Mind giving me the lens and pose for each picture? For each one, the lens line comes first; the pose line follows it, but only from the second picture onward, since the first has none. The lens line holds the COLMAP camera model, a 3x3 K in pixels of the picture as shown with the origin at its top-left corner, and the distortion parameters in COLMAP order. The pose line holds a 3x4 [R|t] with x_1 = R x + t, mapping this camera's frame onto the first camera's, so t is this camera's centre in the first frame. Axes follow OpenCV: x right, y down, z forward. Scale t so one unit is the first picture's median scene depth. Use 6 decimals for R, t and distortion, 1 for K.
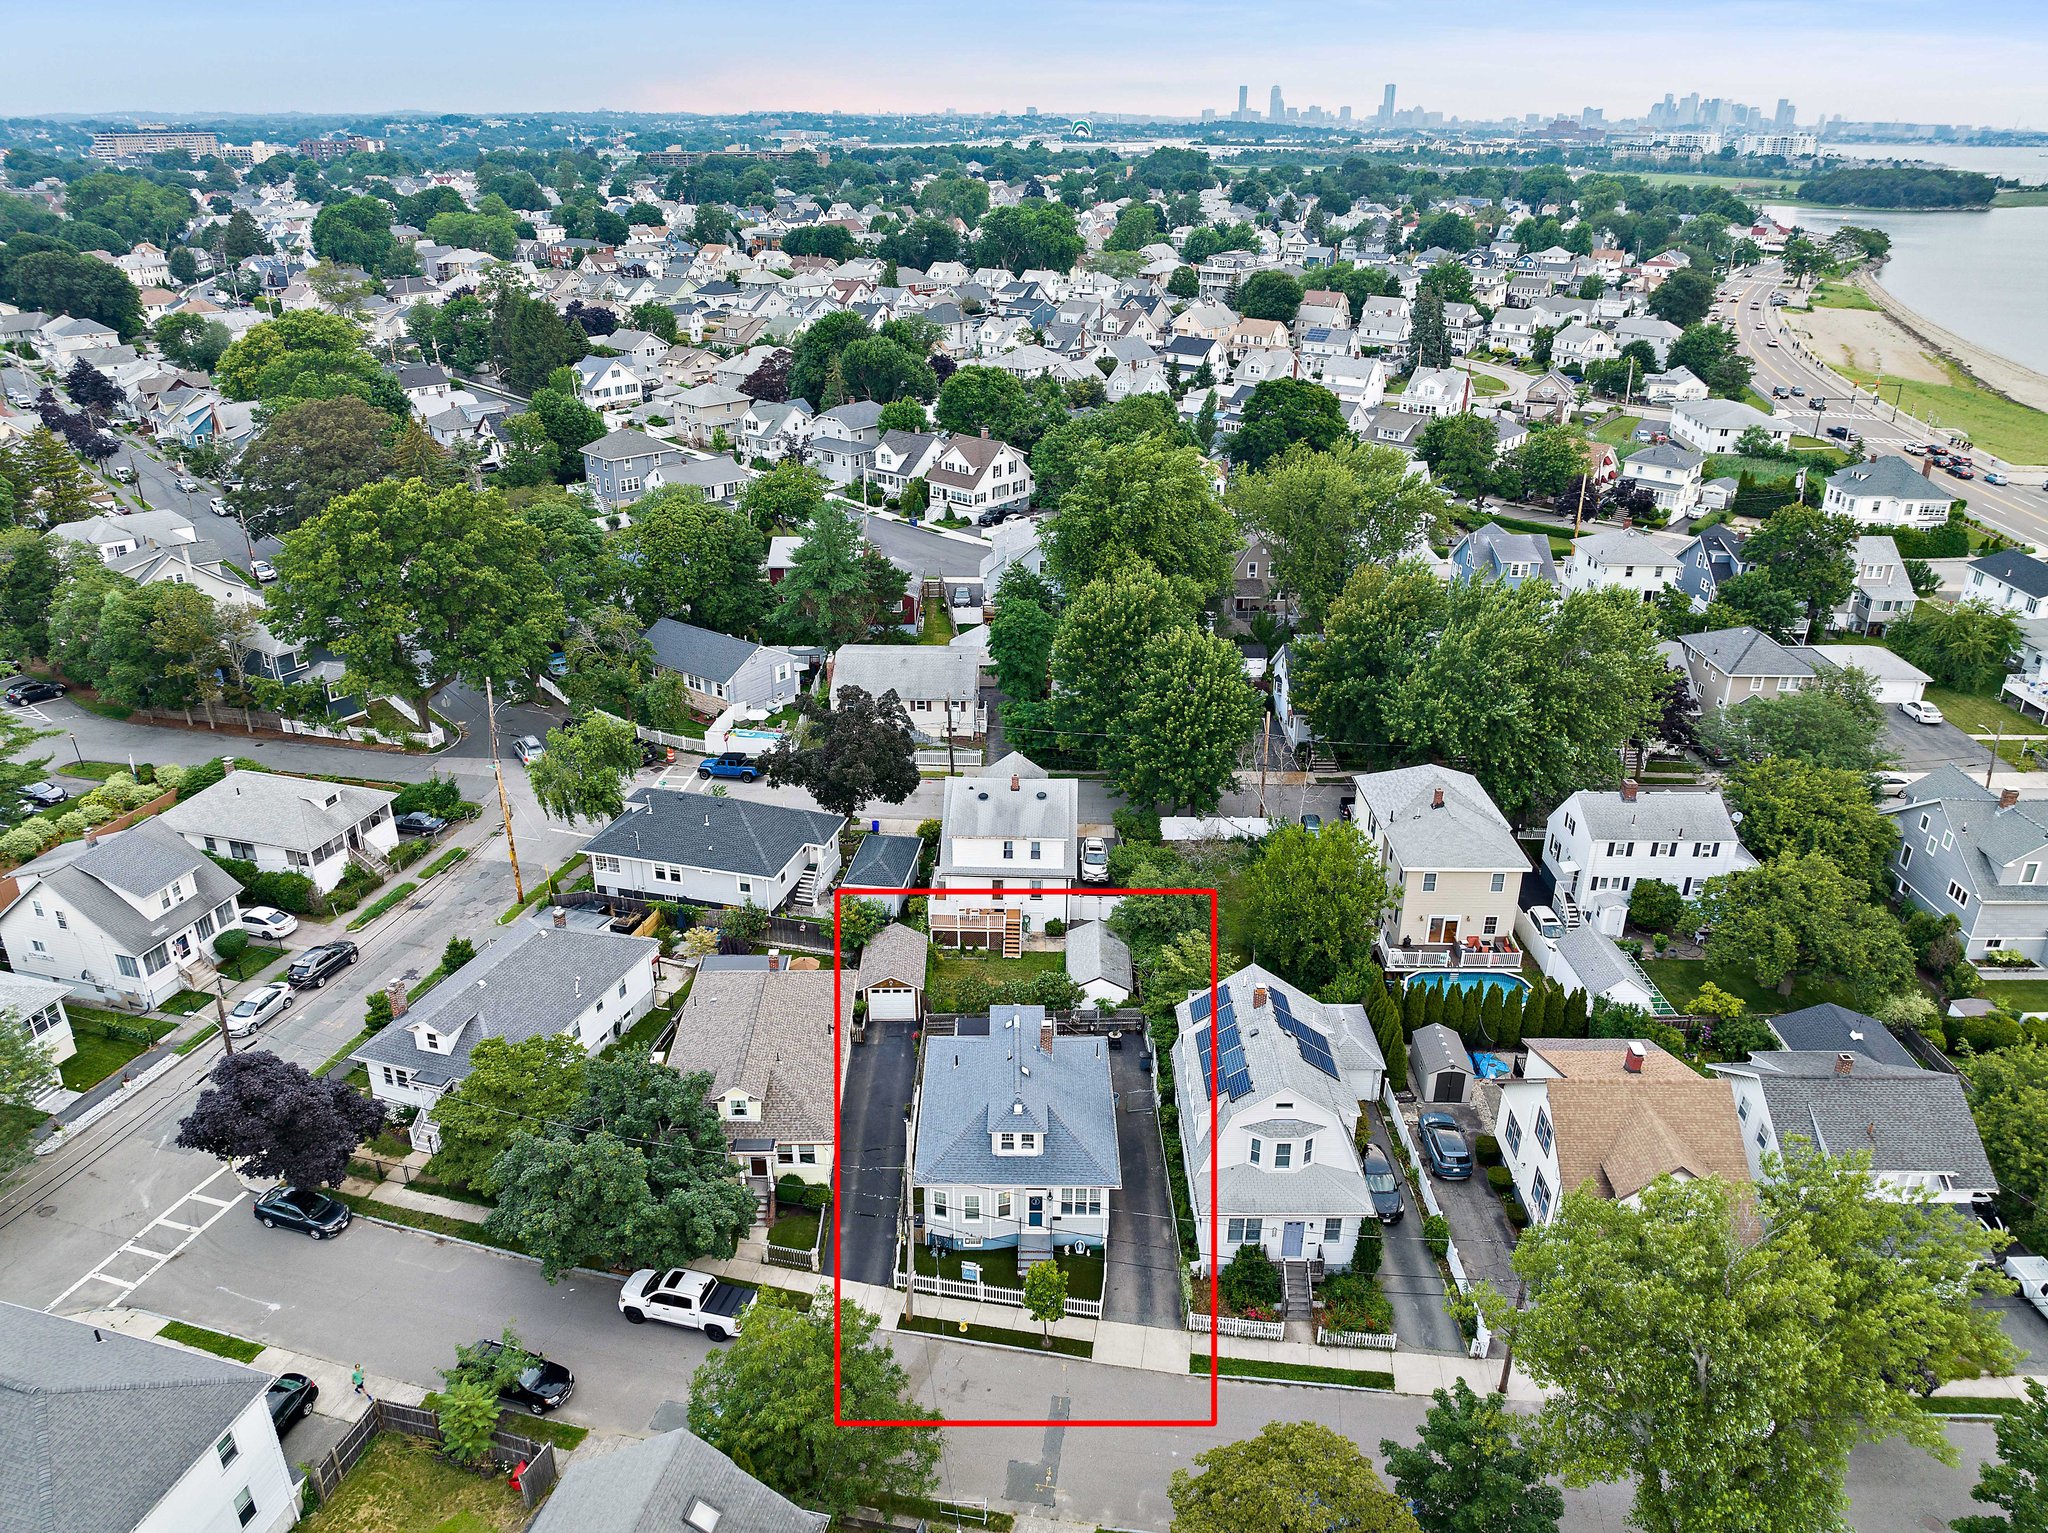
lens RADIAL K [[1438.9, 0, 1023.0], [0, 1438.9, 765.6], [0, 0, 1]] dist [-0.039880, 0.007392]
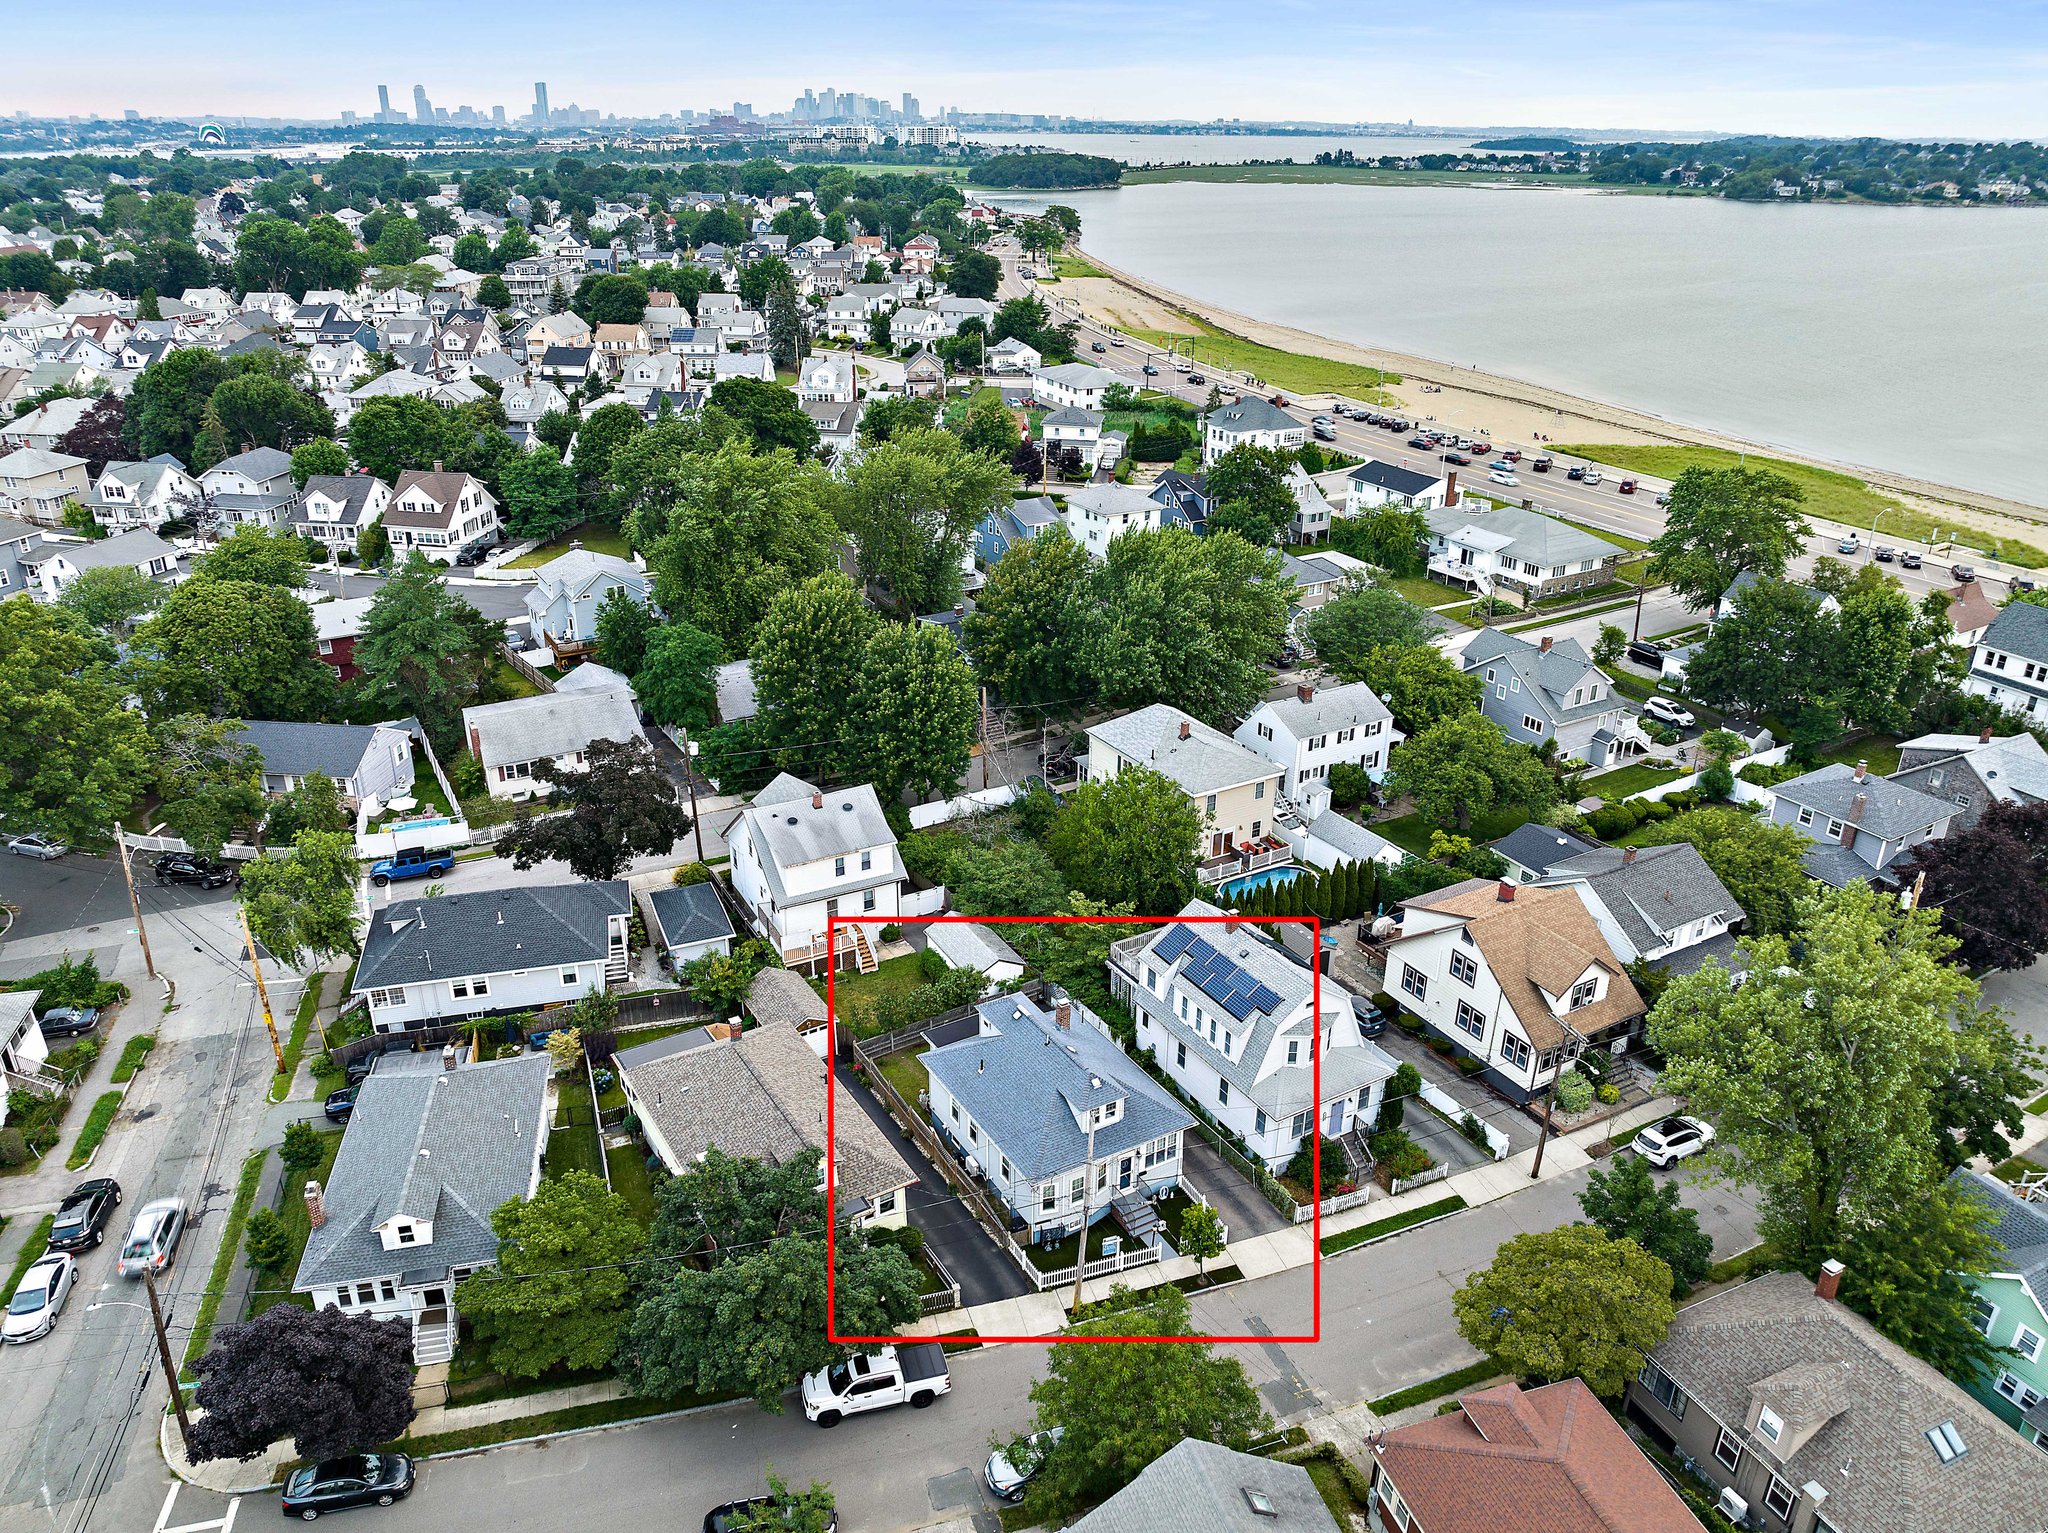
lens RADIAL K [[1438.9, 0, 1021.3], [0, 1438.9, 765.9], [0, 0, 1]] dist [-0.039880, 0.007392]
pose [[0.865040, -0.205713, 0.457590, -0.173435], [0.205005, 0.977387, 0.051845, -0.017593], [-0.457908, 0.048960, 0.887650, 0.035289]]
